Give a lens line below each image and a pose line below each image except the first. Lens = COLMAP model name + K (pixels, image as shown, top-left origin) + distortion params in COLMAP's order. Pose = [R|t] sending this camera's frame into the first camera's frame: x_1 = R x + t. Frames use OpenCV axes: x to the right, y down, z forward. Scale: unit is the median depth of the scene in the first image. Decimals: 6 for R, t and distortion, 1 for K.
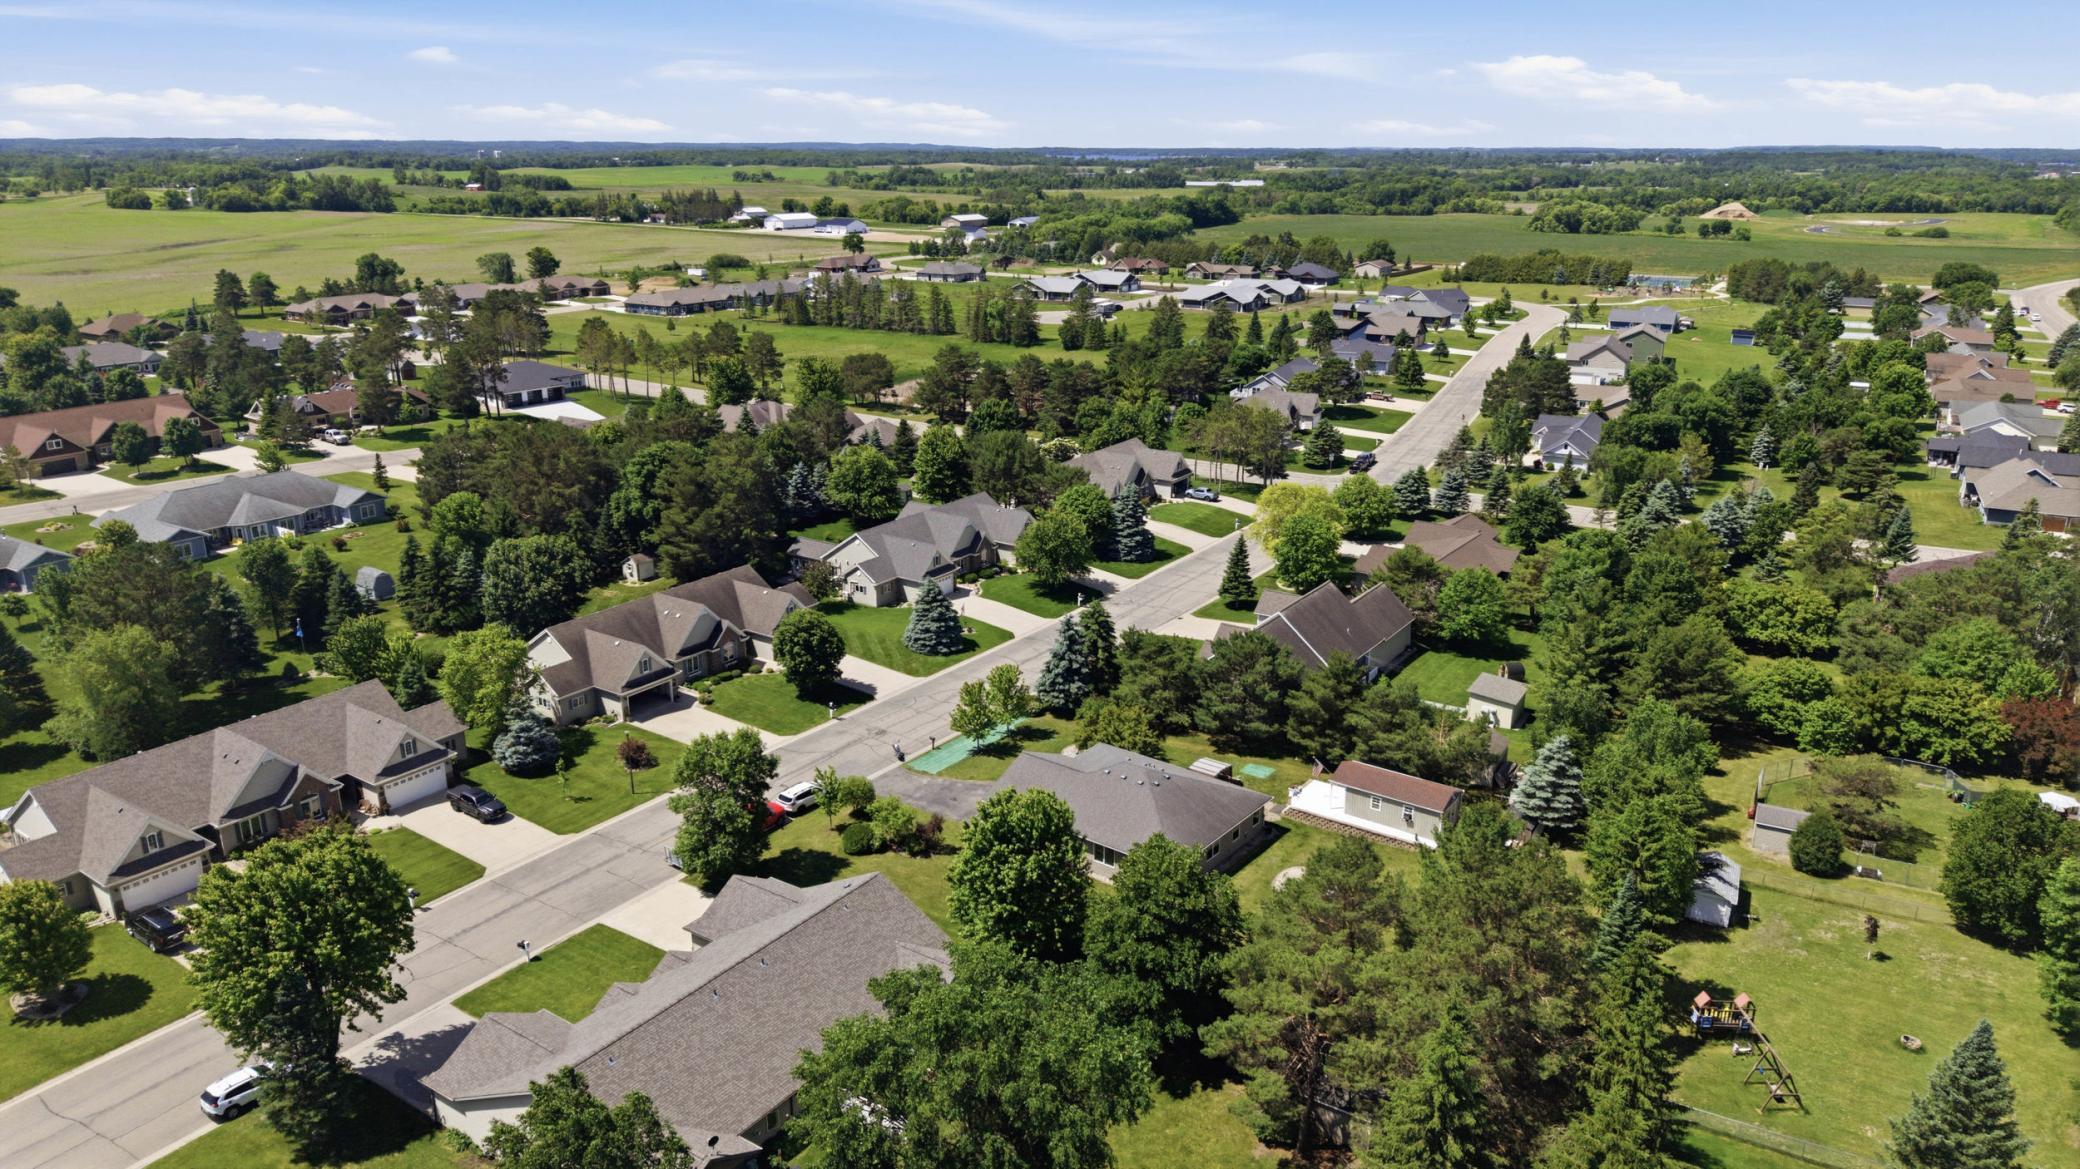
lens RADIAL K [[1365.9, 0, 1034.7], [0, 1365.9, 567.9], [0, 0, 1]] dist [0.046272, -0.066753]
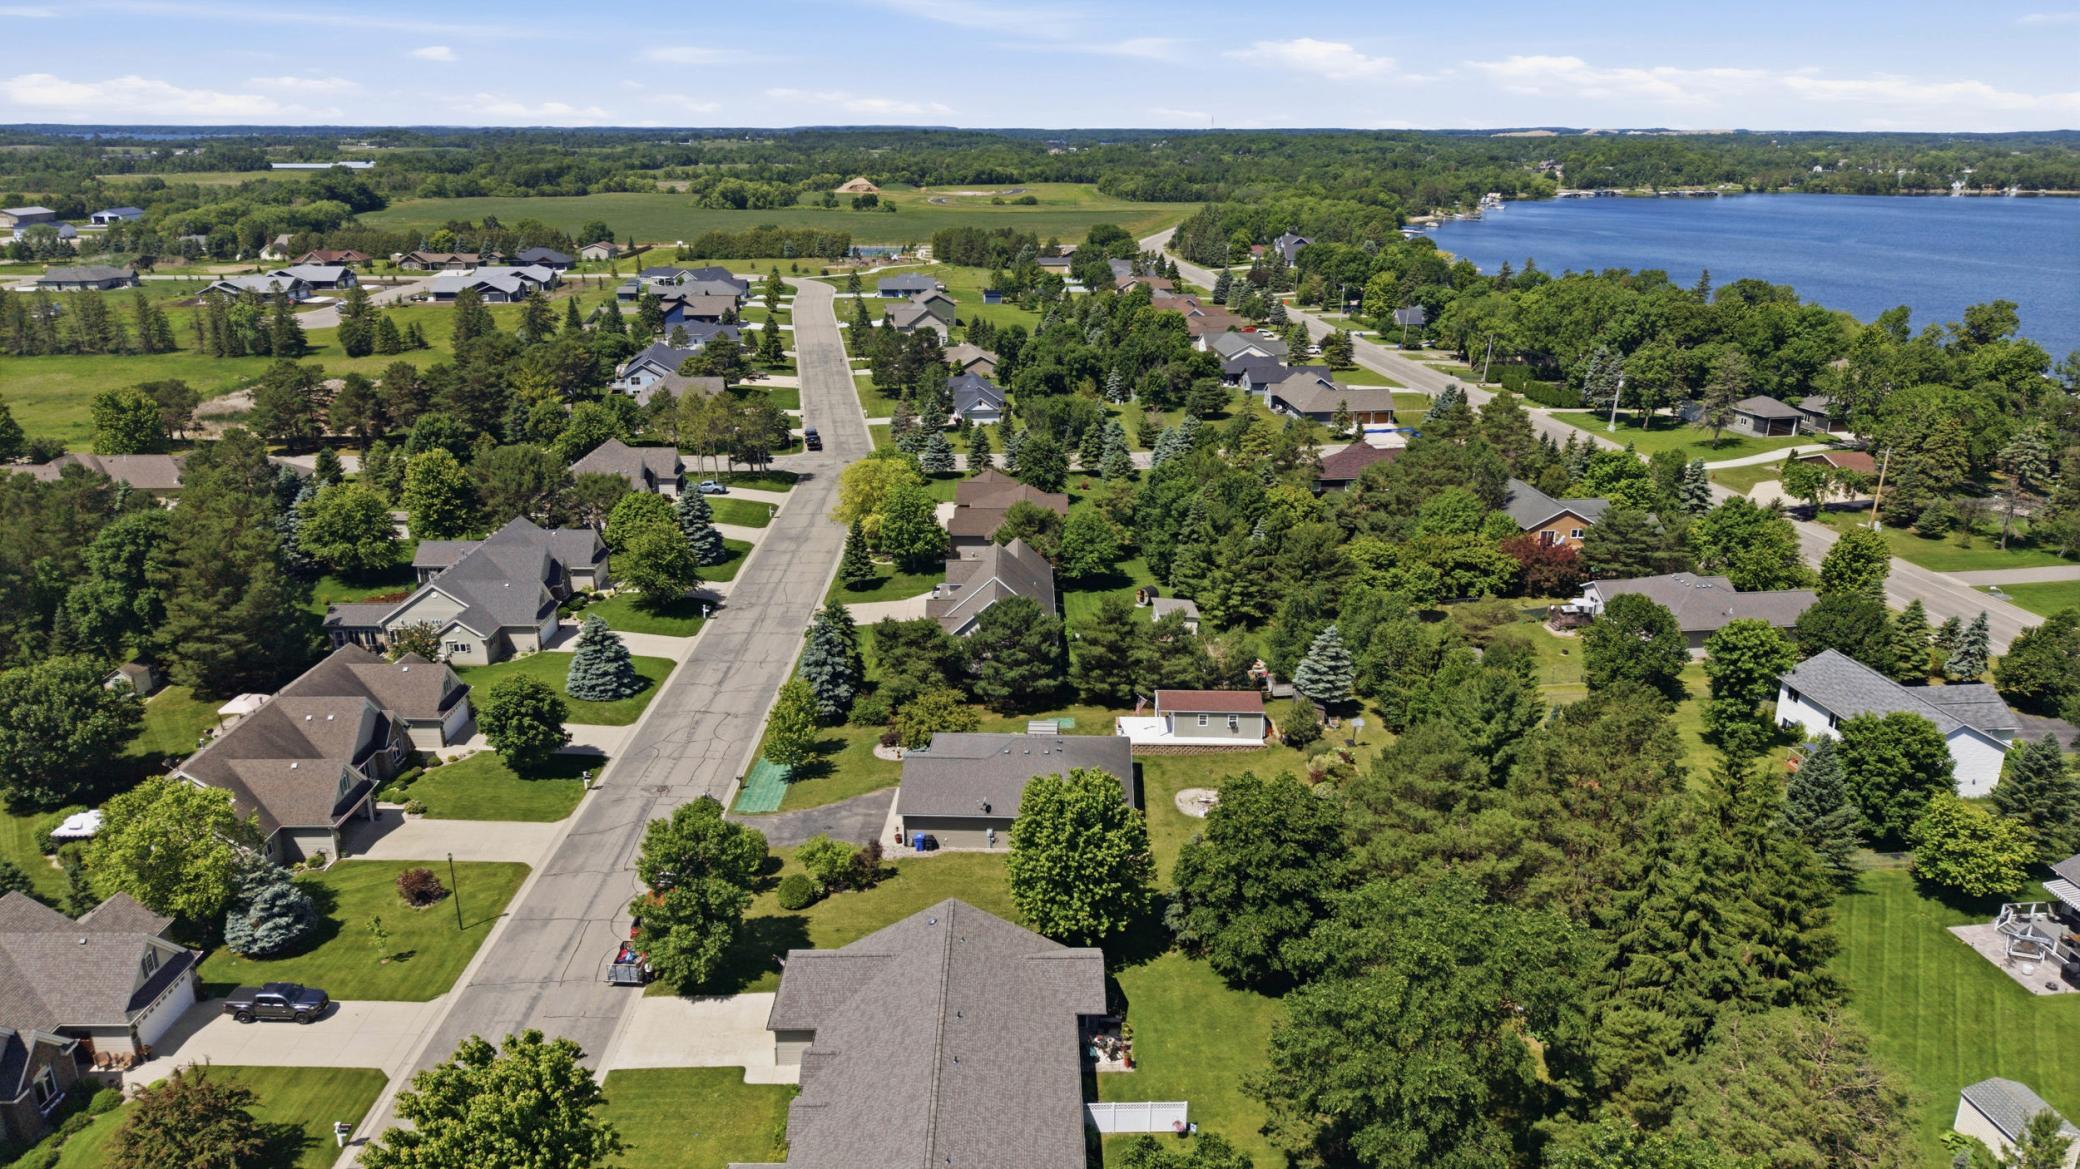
lens RADIAL K [[1376.1, 0, 1040.0], [0, 1376.1, 584.5], [0, 0, 1]] dist [-0.010349, -0.000090]
pose [[0.812803, -0.178639, 0.554471, -0.294099], [0.164542, 0.983465, 0.075649, -0.027936], [-0.558817, 0.029747, 0.828757, 0.092971]]
